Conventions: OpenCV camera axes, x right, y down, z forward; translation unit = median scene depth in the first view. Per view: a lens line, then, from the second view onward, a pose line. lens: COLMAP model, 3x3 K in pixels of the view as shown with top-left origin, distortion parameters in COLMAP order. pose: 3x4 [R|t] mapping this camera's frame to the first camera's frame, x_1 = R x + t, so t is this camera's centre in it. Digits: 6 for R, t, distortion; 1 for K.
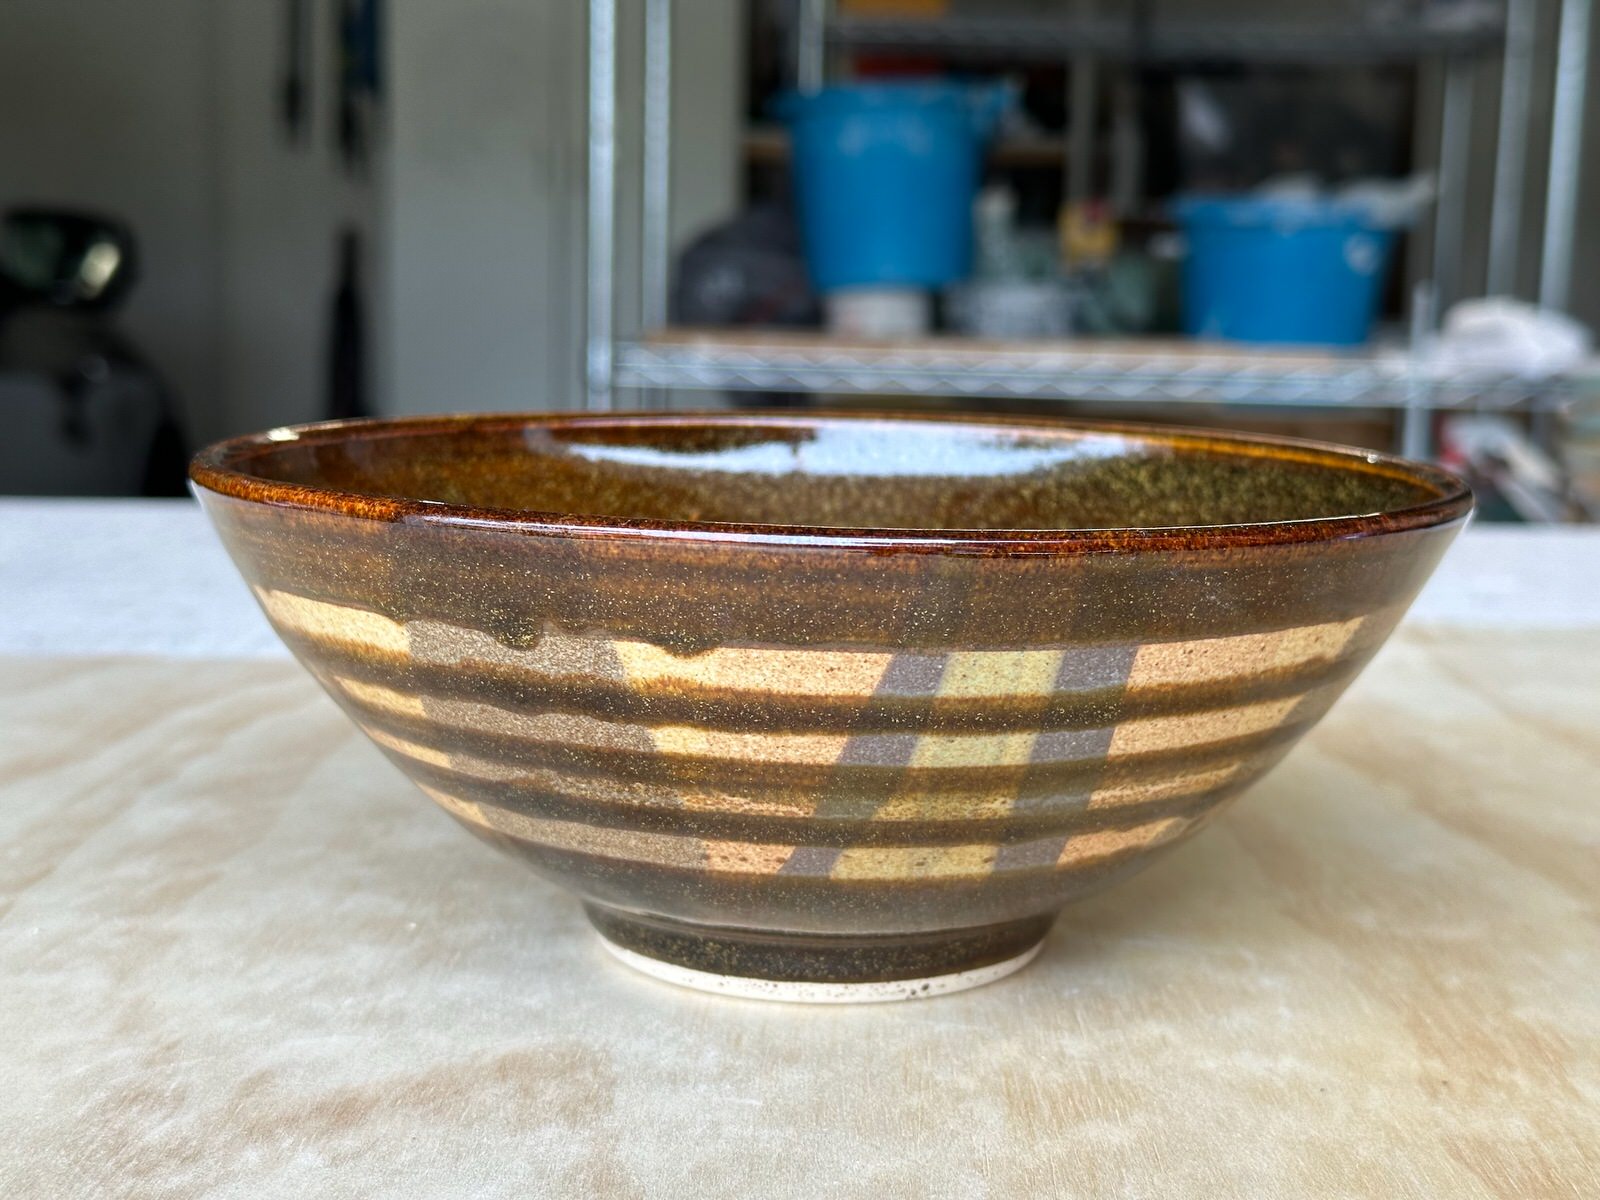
lens RADIAL K [[2279.6, 0, 808.5], [0, 2279.6, 644.0], [0, 0, 1]] dist [0.145367, -0.518715]
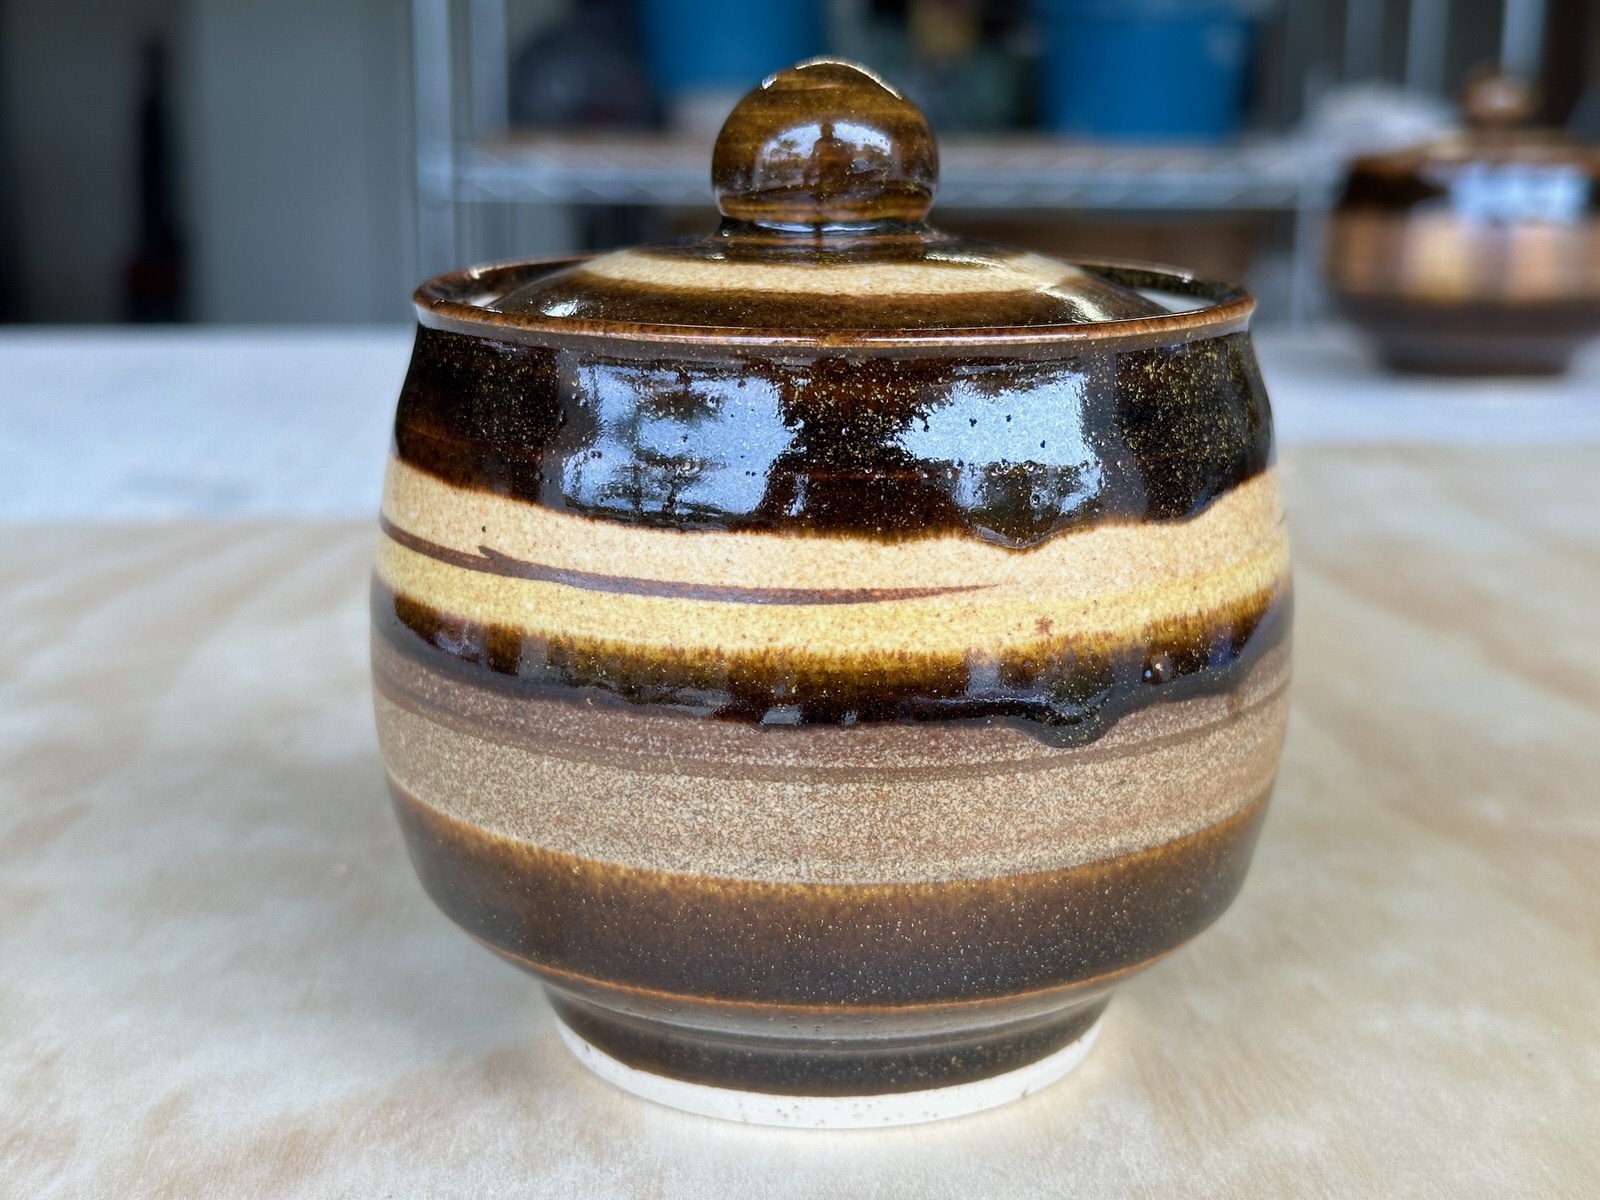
lens RADIAL K [[2268.9, 0, 800.0], [0, 2268.9, 600.0], [0, 0, 1]] dist [0.167471, -0.586184]
pose [[0.997052, -0.031237, 0.070082, -0.080800], [0.026759, 0.997594, 0.063947, -0.021247], [-0.071911, -0.061883, 0.995489, 0.242765]]
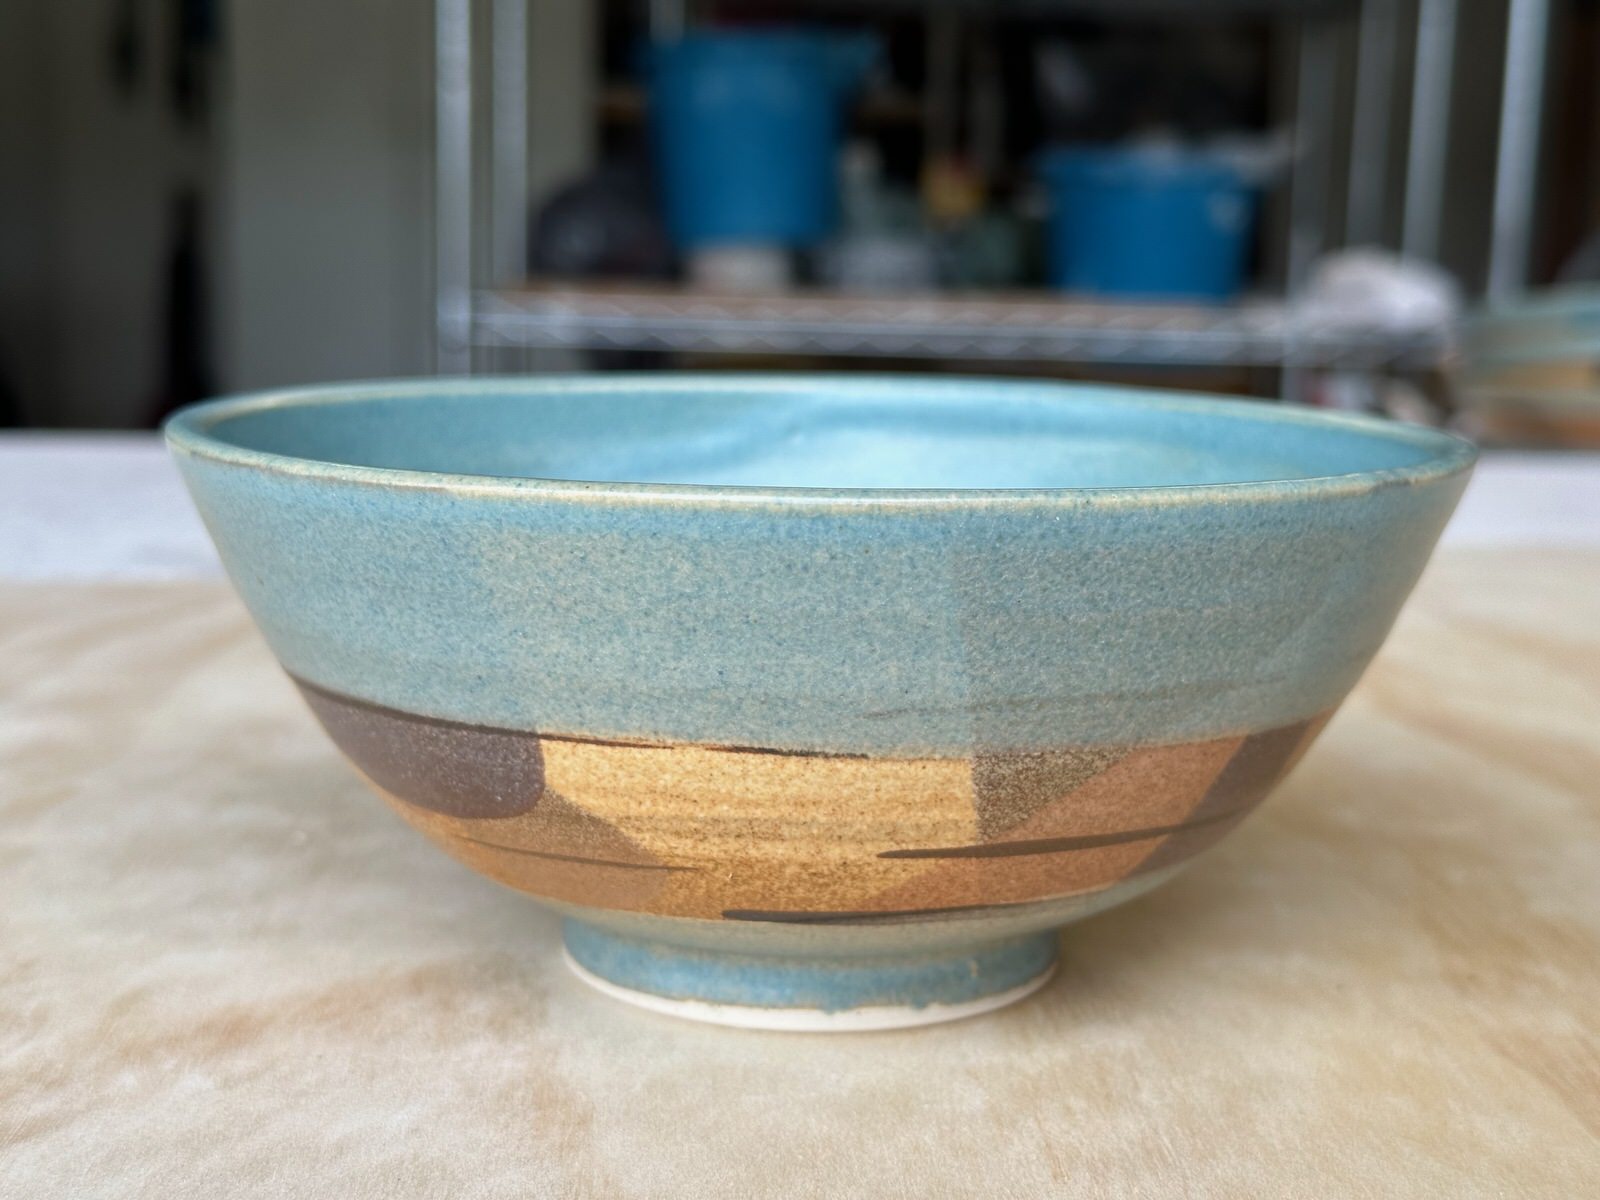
lens RADIAL K [[2279.6, 0, 808.5], [0, 2279.6, 644.0], [0, 0, 1]] dist [0.145367, -0.518715]
pose [[0.997819, -0.008573, 0.065457, -0.041586], [0.008061, 0.999935, 0.008077, 0.052155], [-0.065522, -0.007532, 0.997823, 0.122231]]
